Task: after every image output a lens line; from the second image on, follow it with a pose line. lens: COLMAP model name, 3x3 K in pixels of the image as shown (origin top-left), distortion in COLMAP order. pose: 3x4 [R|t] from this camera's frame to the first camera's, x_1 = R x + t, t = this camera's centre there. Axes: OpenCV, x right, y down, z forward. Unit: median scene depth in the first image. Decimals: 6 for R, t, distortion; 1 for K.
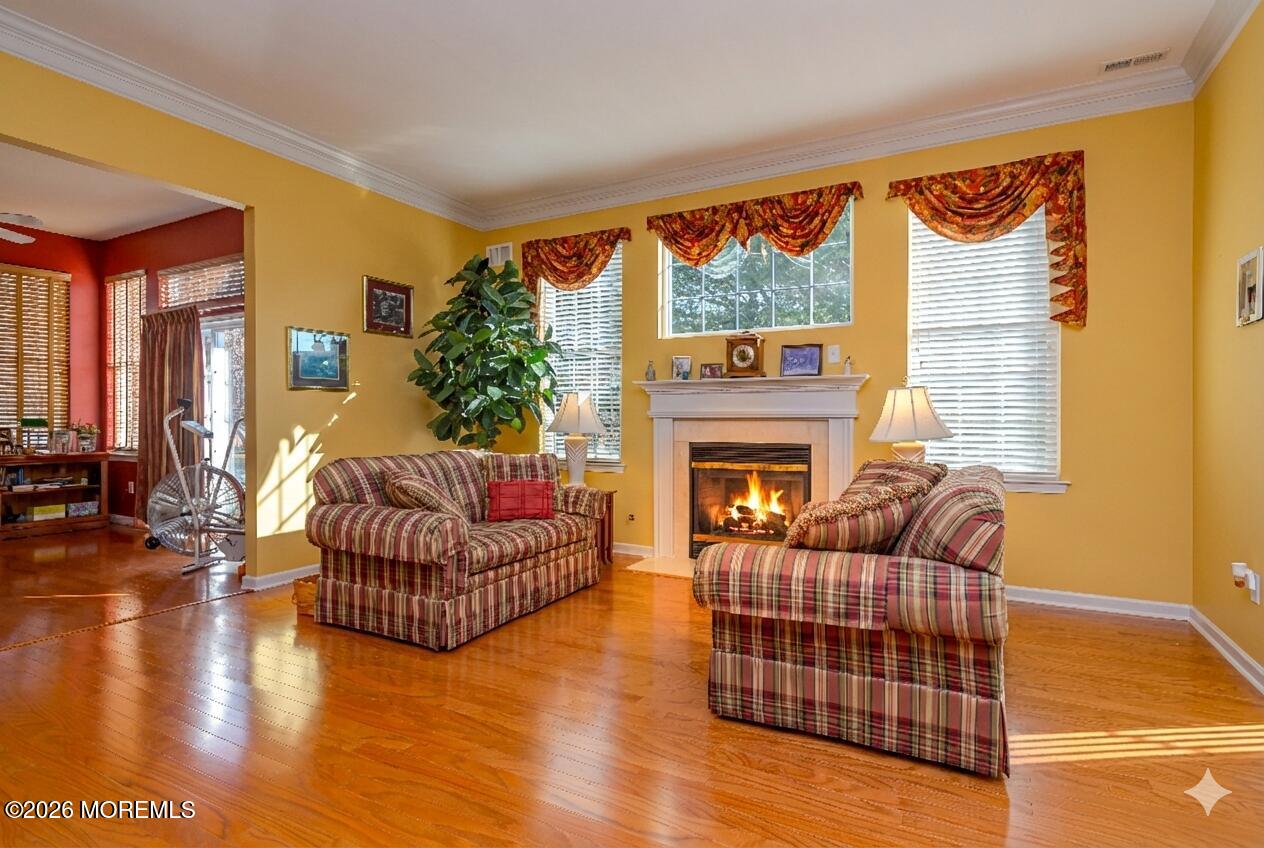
lens RADIAL K [[645.3, 0, 625.4], [0, 645.3, 422.0], [0, 0, 1]] dist [0.015403, -0.003858]
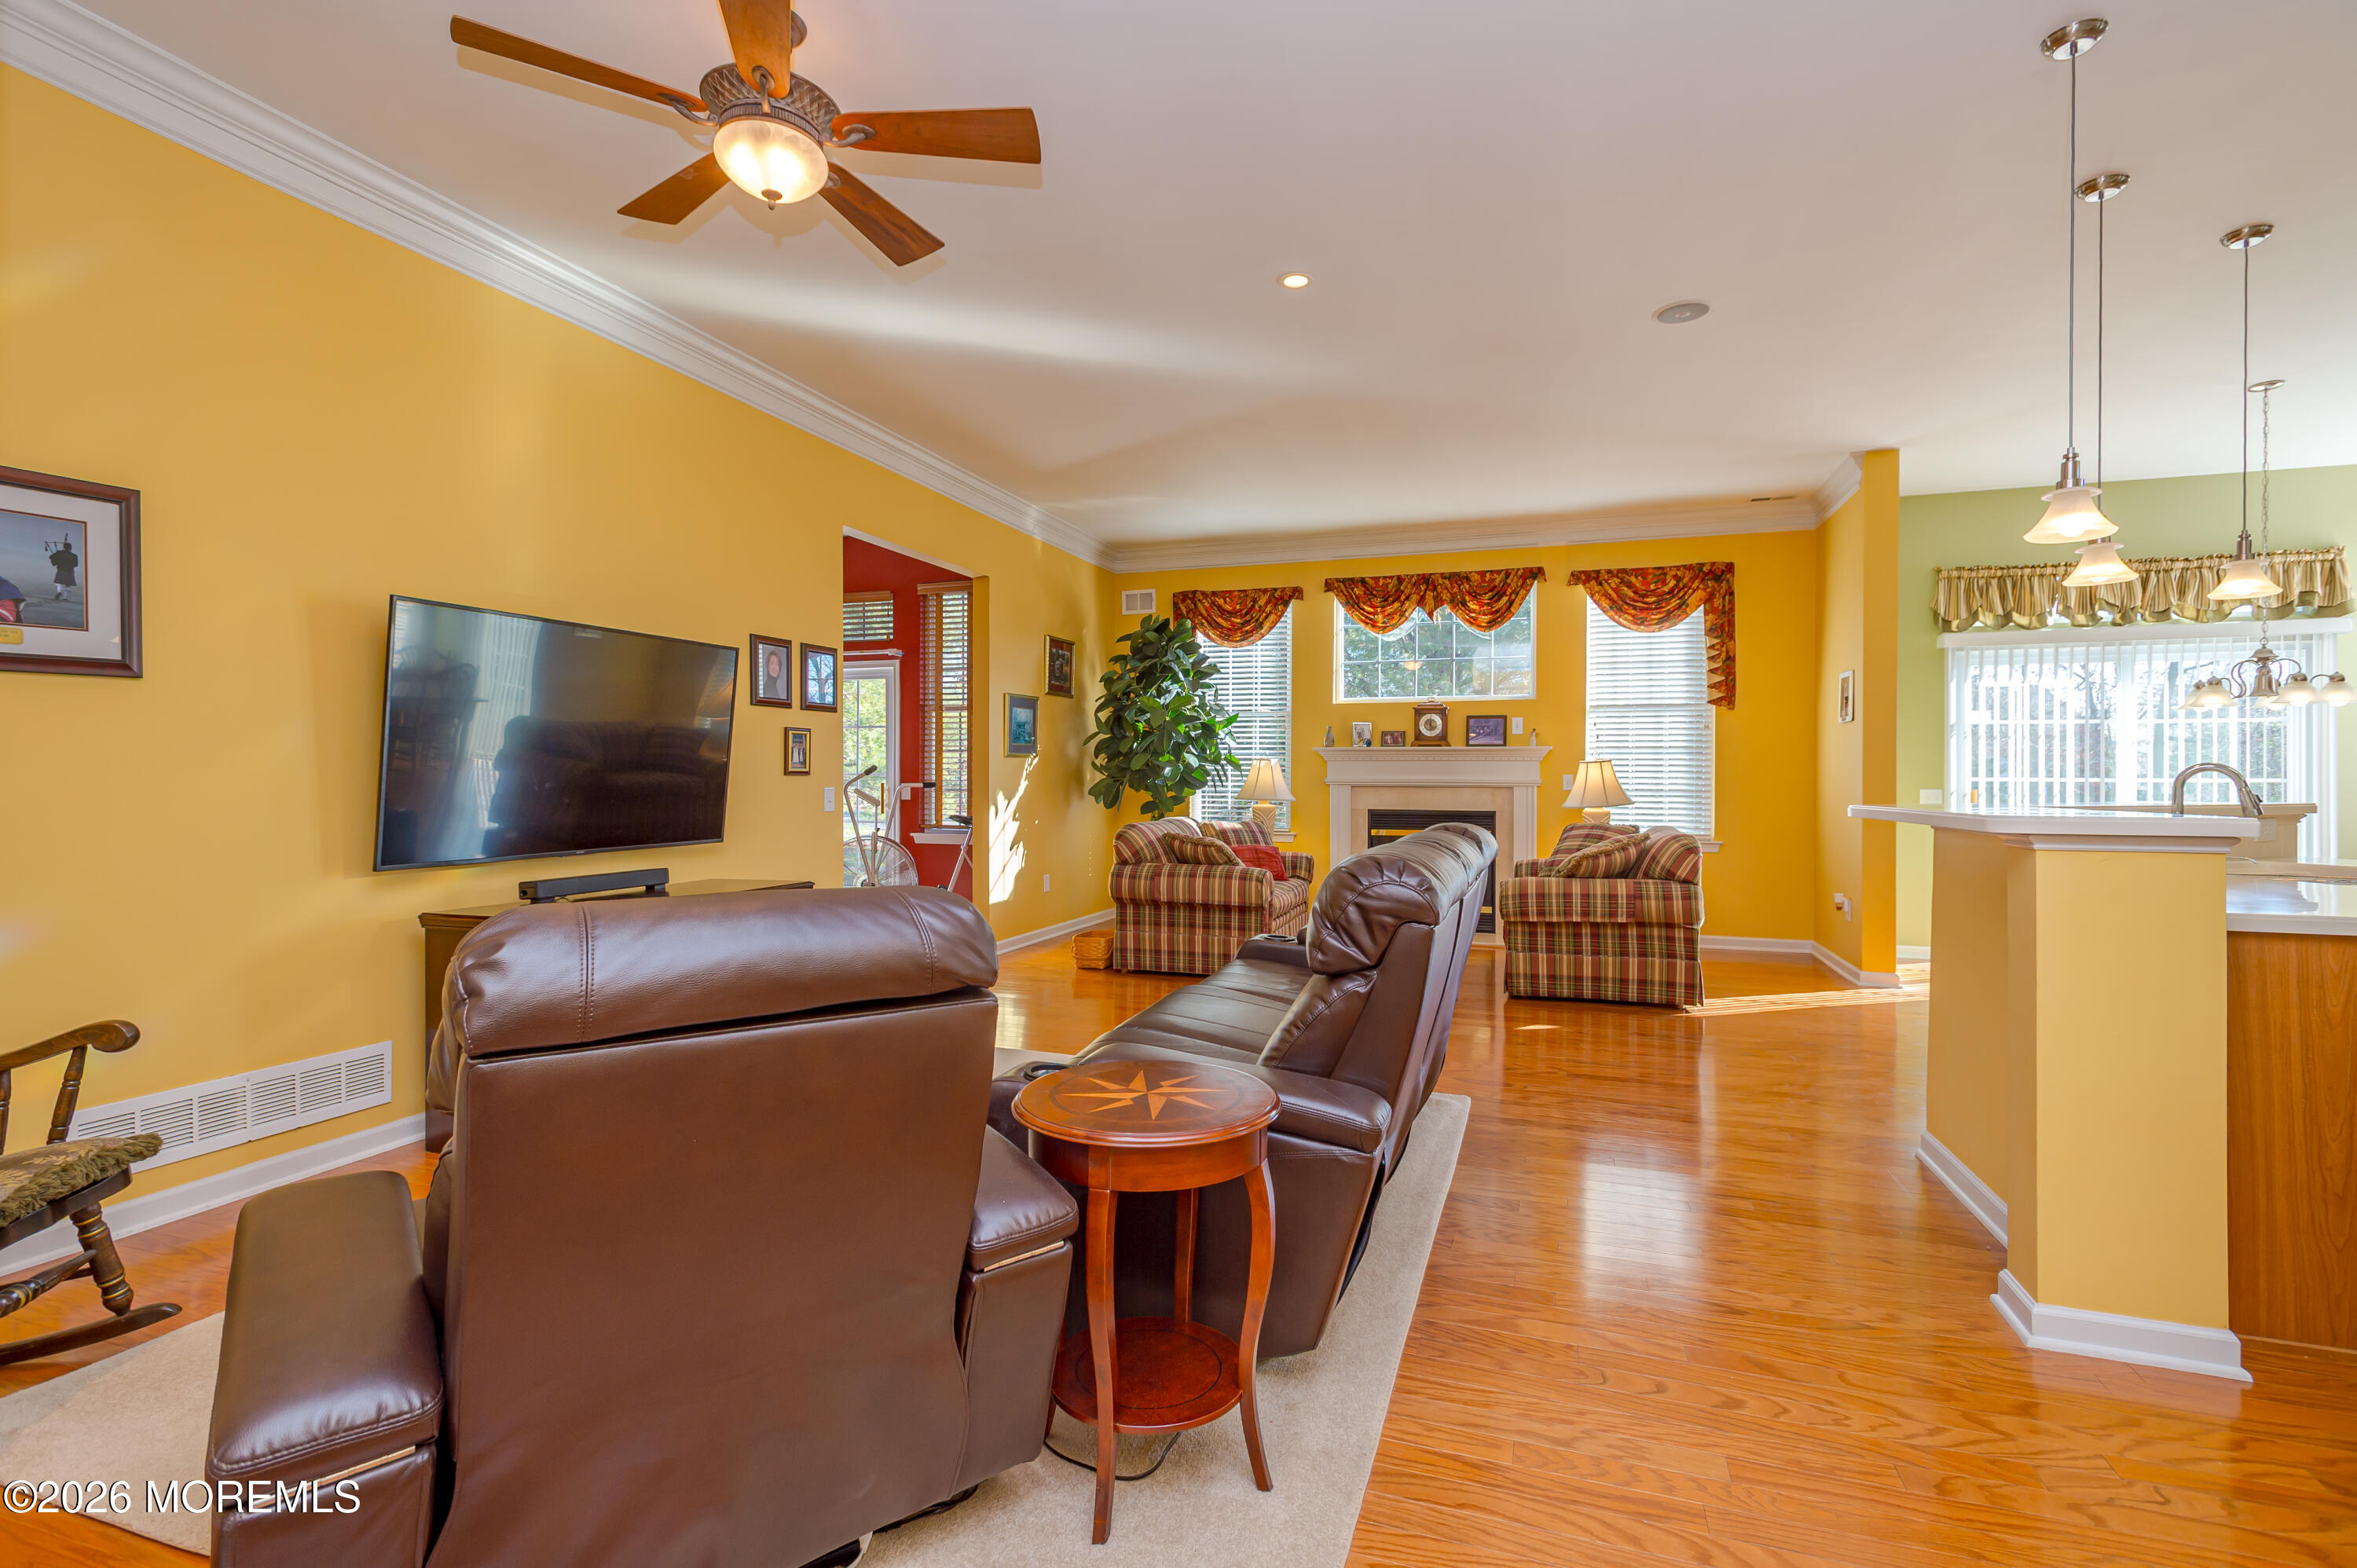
lens RADIAL K [[1097.7, 0, 1172.0], [0, 1097.7, 776.5], [0, 0, 1]] dist [0.013454, -0.005714]
pose [[0.986695, 0.003294, 0.162549, -0.489677], [-0.002806, 0.999991, -0.003234, -0.013398], [-0.162558, 0.002735, 0.986695, -0.631676]]
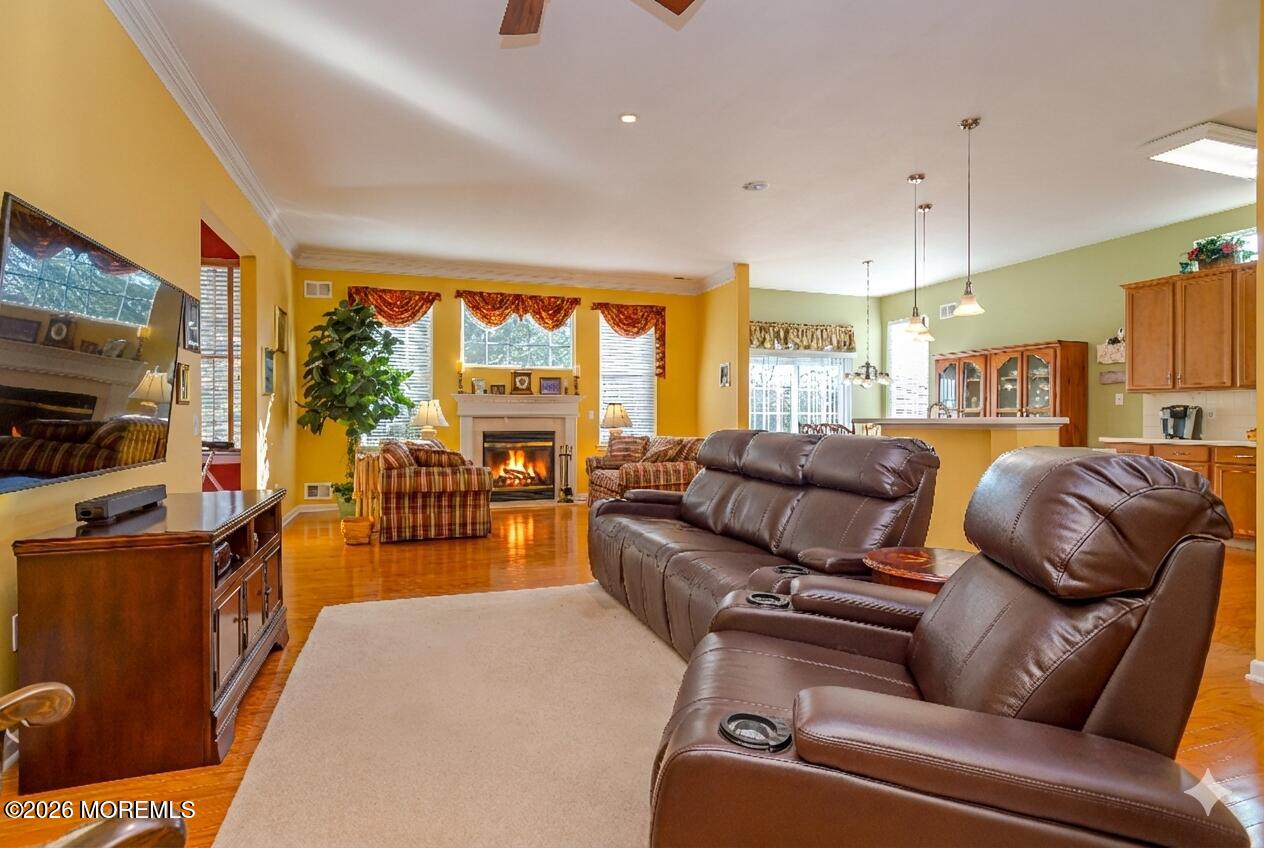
lens RADIAL K [[634.1, 0, 631.5], [0, 634.1, 415.0], [0, 0, 1]] dist [-0.000401, -0.000036]
pose [[0.668744, 0.003913, 0.743482, -0.882909], [0.002310, 0.999970, -0.007340, 0.002038], [-0.743489, 0.006627, 0.668715, -0.375196]]
